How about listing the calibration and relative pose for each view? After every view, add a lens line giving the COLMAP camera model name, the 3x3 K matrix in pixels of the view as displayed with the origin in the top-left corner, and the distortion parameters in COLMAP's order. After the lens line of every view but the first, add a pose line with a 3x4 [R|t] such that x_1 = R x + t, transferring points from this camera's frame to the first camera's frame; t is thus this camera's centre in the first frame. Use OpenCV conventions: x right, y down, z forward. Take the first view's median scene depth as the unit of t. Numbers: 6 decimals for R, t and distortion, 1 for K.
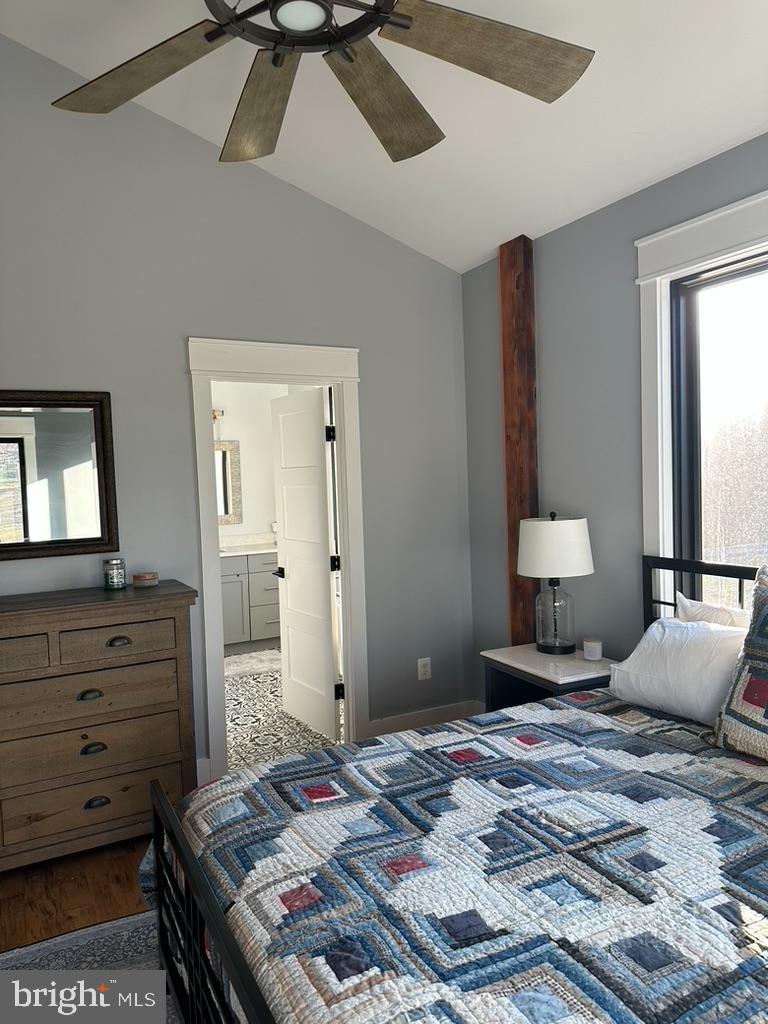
lens RADIAL K [[716.9, 0, 384.0], [0, 716.9, 512.0], [0, 0, 1]] dist [0.084245, -0.117923]
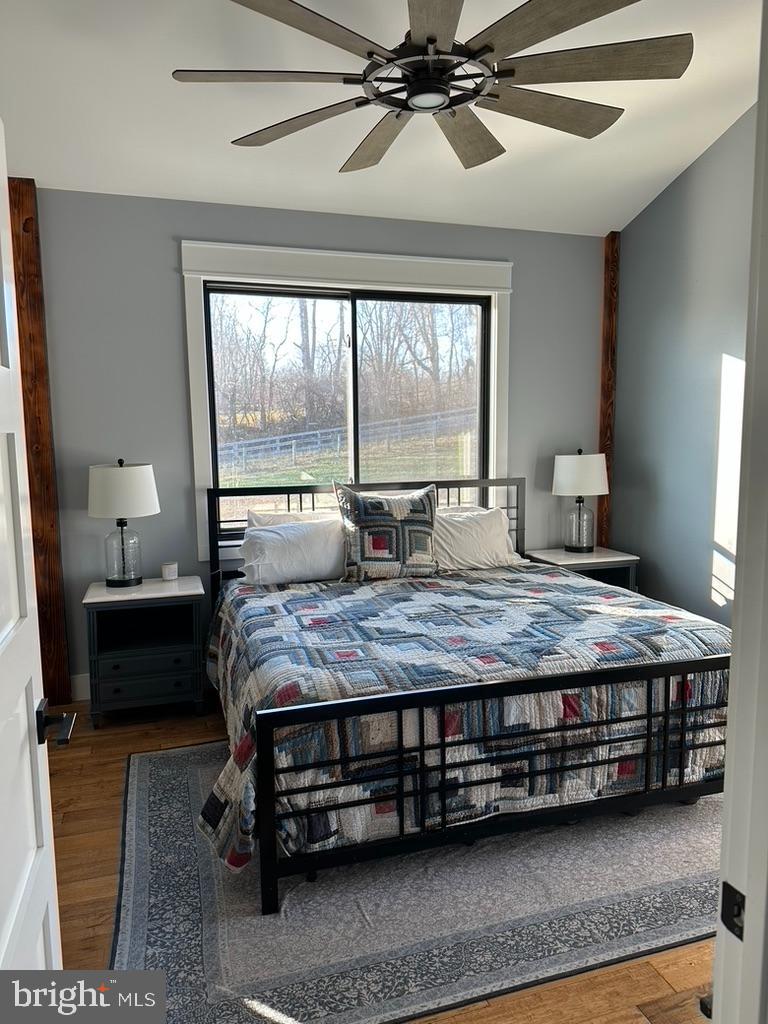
lens RADIAL K [[716.9, 0, 384.0], [0, 716.9, 512.0], [0, 0, 1]] dist [0.084245, -0.117923]
pose [[0.159596, -0.076980, 0.984176, -1.369783], [0.057372, 0.995993, 0.068601, 0.047619], [-0.985514, 0.045516, 0.163373, 0.736689]]
